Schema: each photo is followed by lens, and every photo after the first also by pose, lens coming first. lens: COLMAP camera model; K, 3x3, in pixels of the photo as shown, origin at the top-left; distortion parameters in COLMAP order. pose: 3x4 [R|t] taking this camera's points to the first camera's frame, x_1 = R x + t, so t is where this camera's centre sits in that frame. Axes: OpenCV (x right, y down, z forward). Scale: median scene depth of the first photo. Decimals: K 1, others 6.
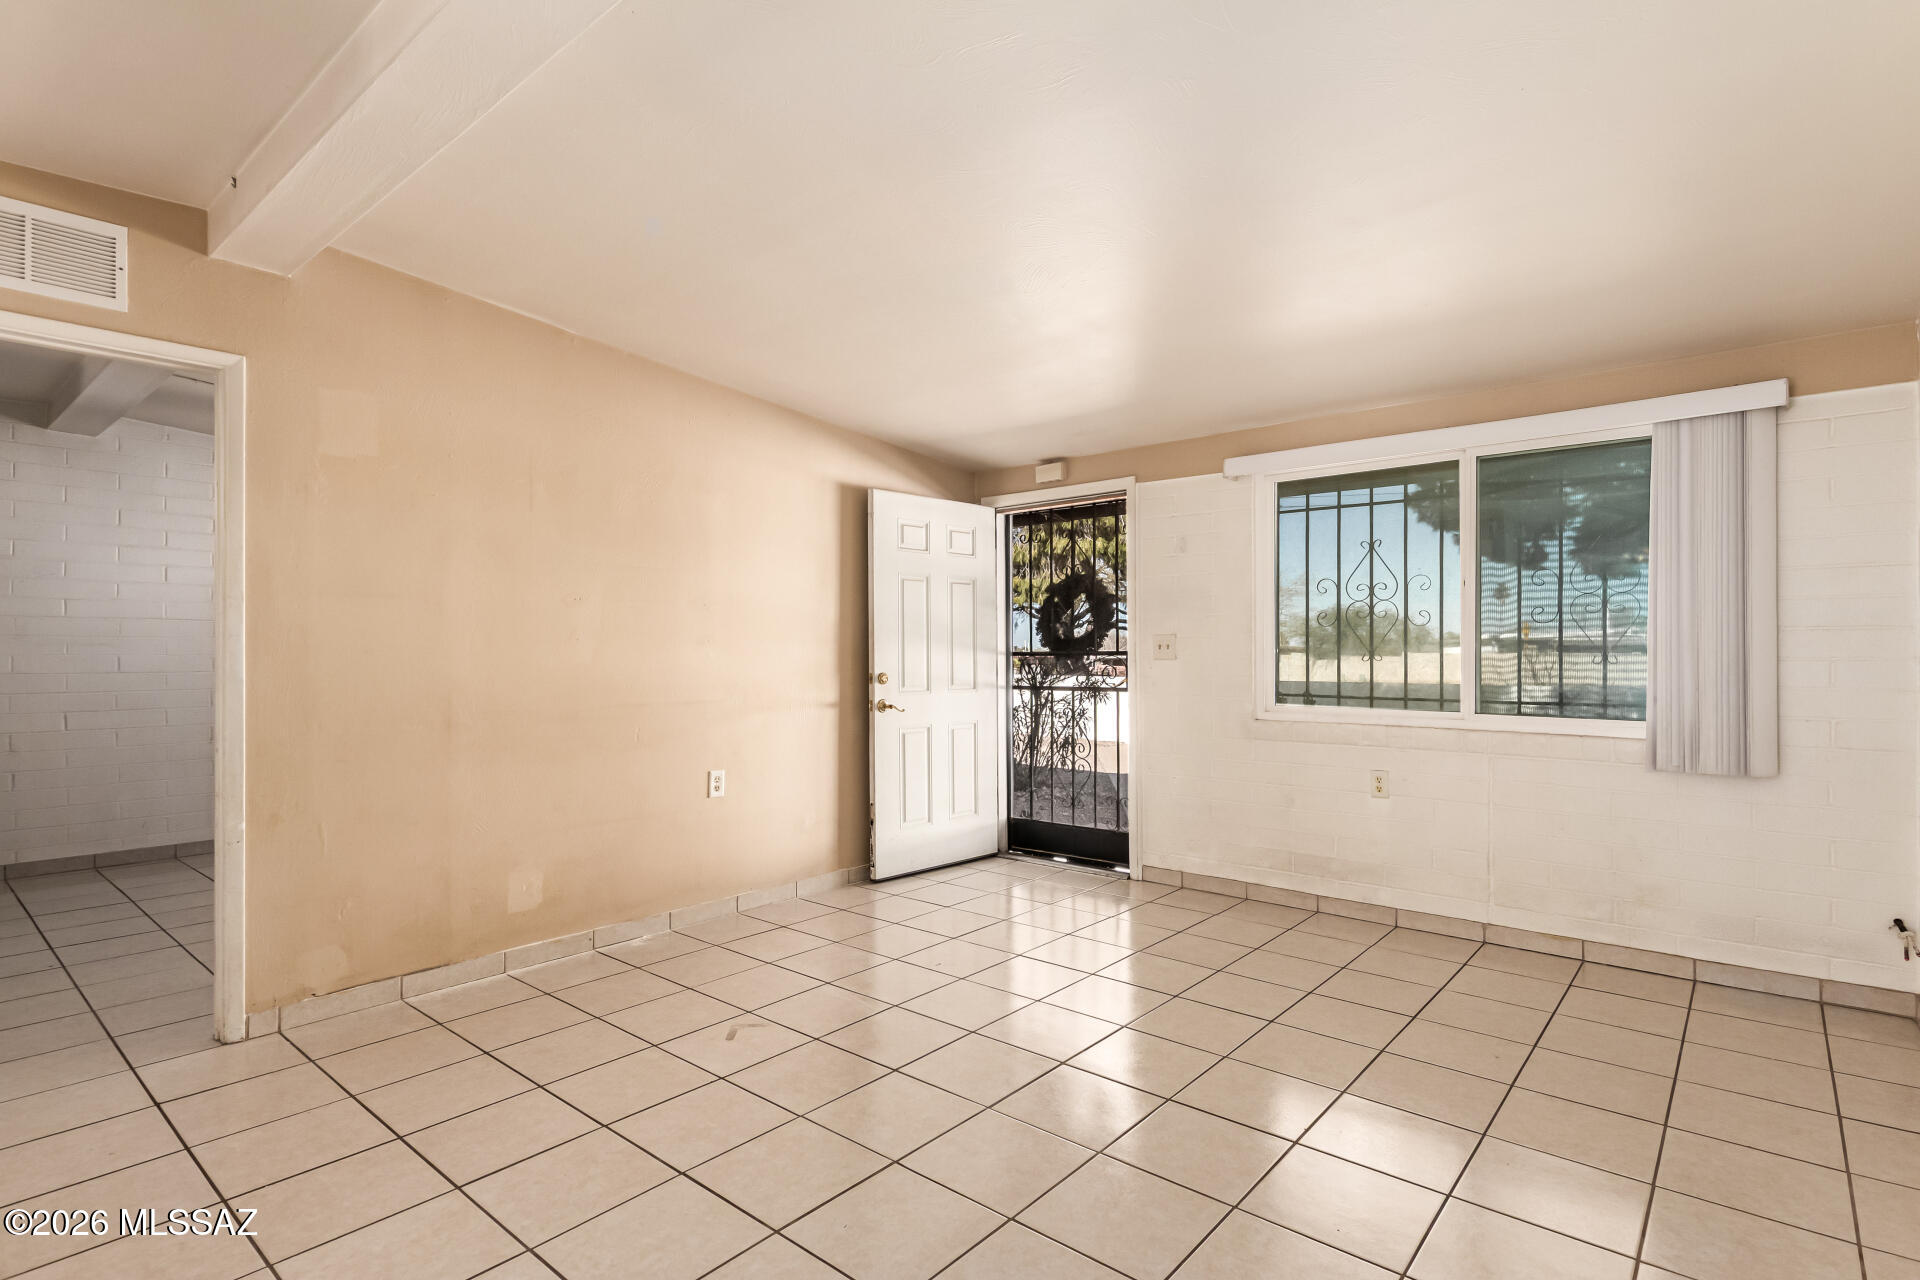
lens RADIAL K [[945.0, 0, 971.6], [0, 945.0, 649.0], [0, 0, 1]] dist [0.019377, -0.000680]
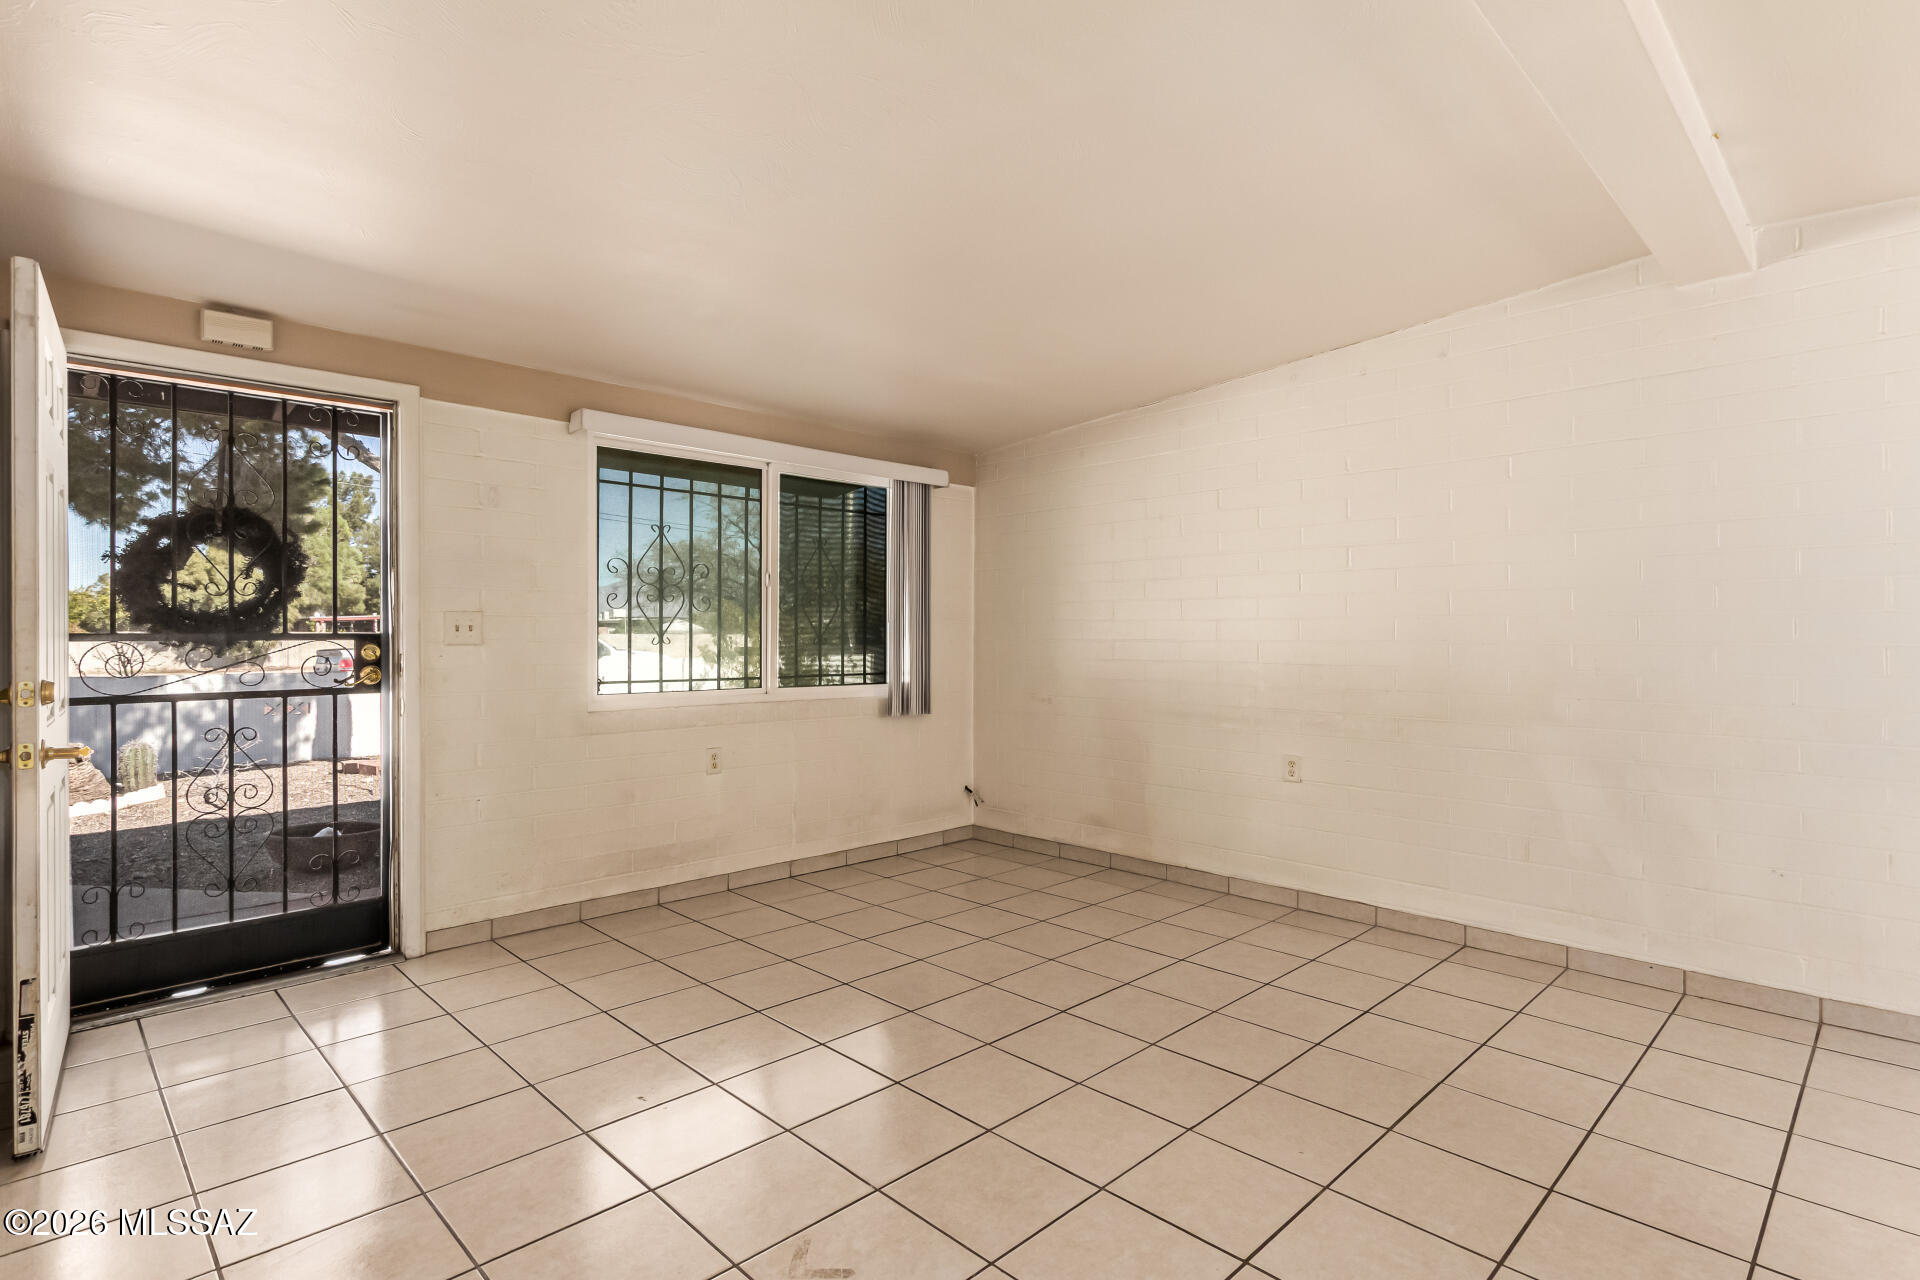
lens RADIAL K [[945.0, 0, 968.2], [0, 945.0, 635.2], [0, 0, 1]] dist [0.019377, -0.000680]
pose [[0.092189, 0.003818, 0.995734, -0.552578], [-0.002951, 0.999989, -0.003561, 0.005245], [-0.995737, -0.002610, 0.092199, 0.580947]]
